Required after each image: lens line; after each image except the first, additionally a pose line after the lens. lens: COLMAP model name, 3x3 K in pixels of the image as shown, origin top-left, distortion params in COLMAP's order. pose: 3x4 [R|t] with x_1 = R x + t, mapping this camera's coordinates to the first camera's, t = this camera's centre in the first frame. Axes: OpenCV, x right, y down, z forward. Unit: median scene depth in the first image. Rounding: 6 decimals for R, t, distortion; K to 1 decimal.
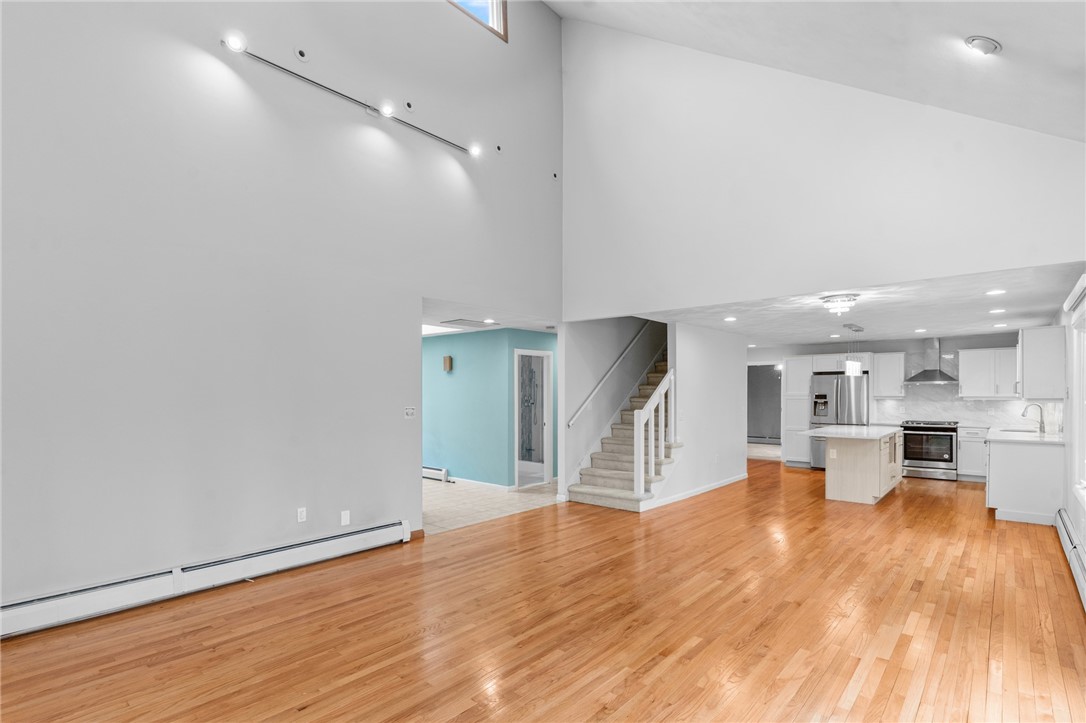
lens RADIAL K [[529.2, 0, 544.4], [0, 529.2, 397.0], [0, 0, 1]] dist [0.003656, 0.000438]
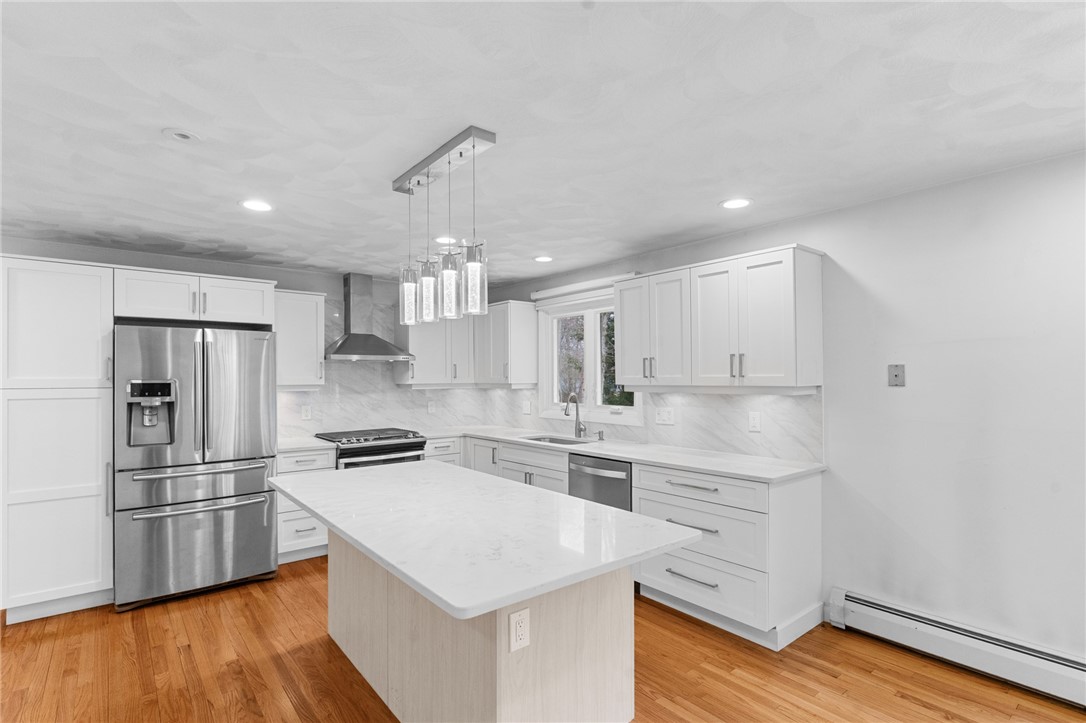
lens RADIAL K [[527.6, 0, 543.4], [0, 527.6, 374.6], [0, 0, 1]] dist [0.003689, -0.000209]
pose [[0.166855, 0.005244, 0.985967, 0.307466], [0.011191, 0.999911, -0.007212, -0.006286], [-0.985918, 0.012238, 0.166782, 0.937219]]
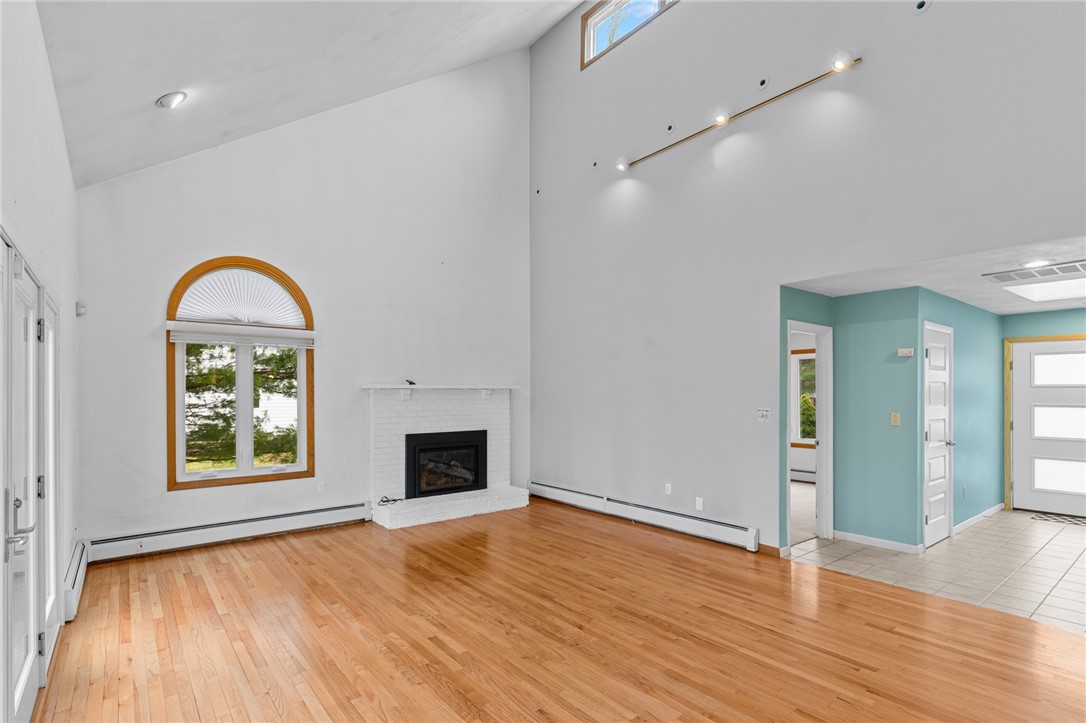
lens RADIAL K [[528.6, 0, 537.5], [0, 528.6, 392.5], [0, 0, 1]] dist [-0.000014, 0.000070]
pose [[-0.182047, 0.000490, -0.983290, 0.518939], [-0.003865, 0.999992, 0.001214, -0.006223], [0.983282, 0.004021, -0.182043, 0.562916]]
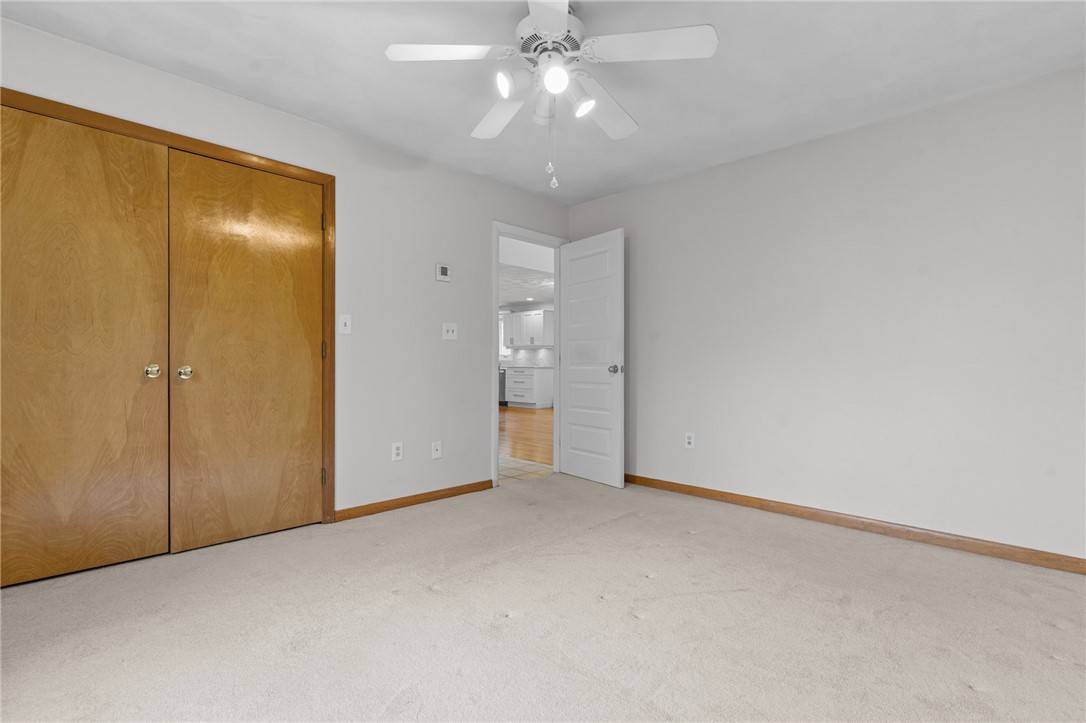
lens RADIAL K [[516.2, 0, 541.4], [0, 516.2, 366.0], [0, 0, 1]] dist [0.002529, -0.000225]
pose [[0.062909, -0.003587, 0.998013, -0.835705], [0.005088, 0.999982, 0.003273, 0.060055], [-0.998006, 0.004872, 0.062926, 0.723138]]
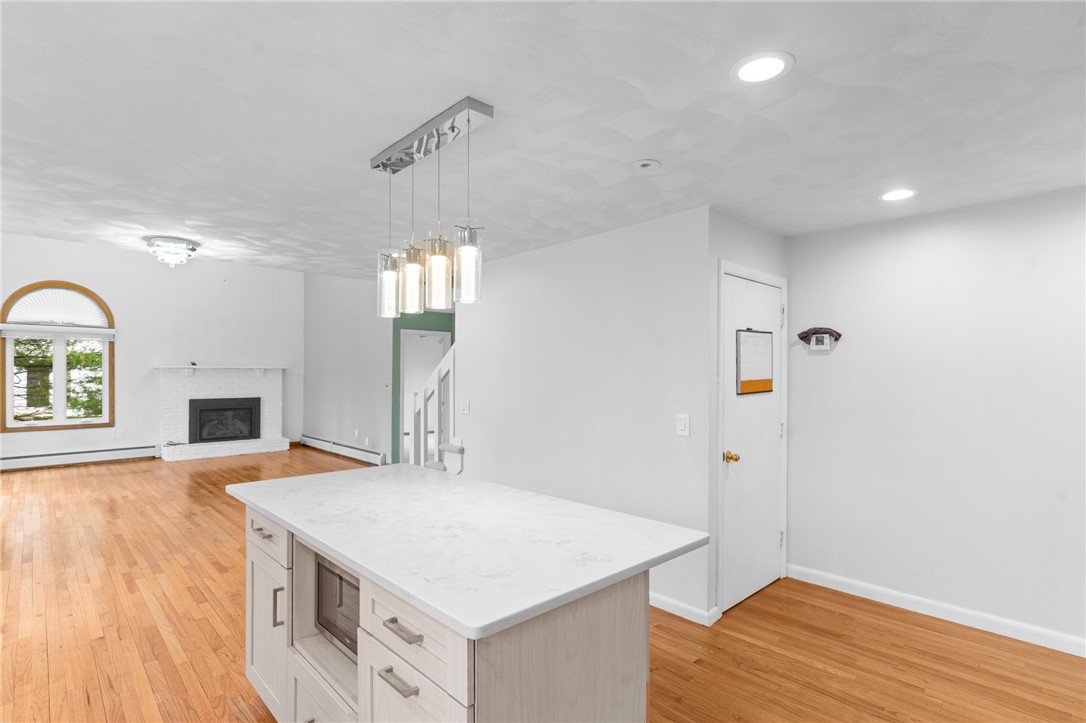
lens RADIAL K [[535.8, 0, 544.1], [0, 535.8, 372.5], [0, 0, 1]] dist [0.001482, -0.000452]
pose [[-0.089138, -0.000255, -0.996019, 0.906462], [-0.009990, 0.999950, 0.000638, -0.009407], [0.995969, 0.010007, -0.089136, 1.148421]]
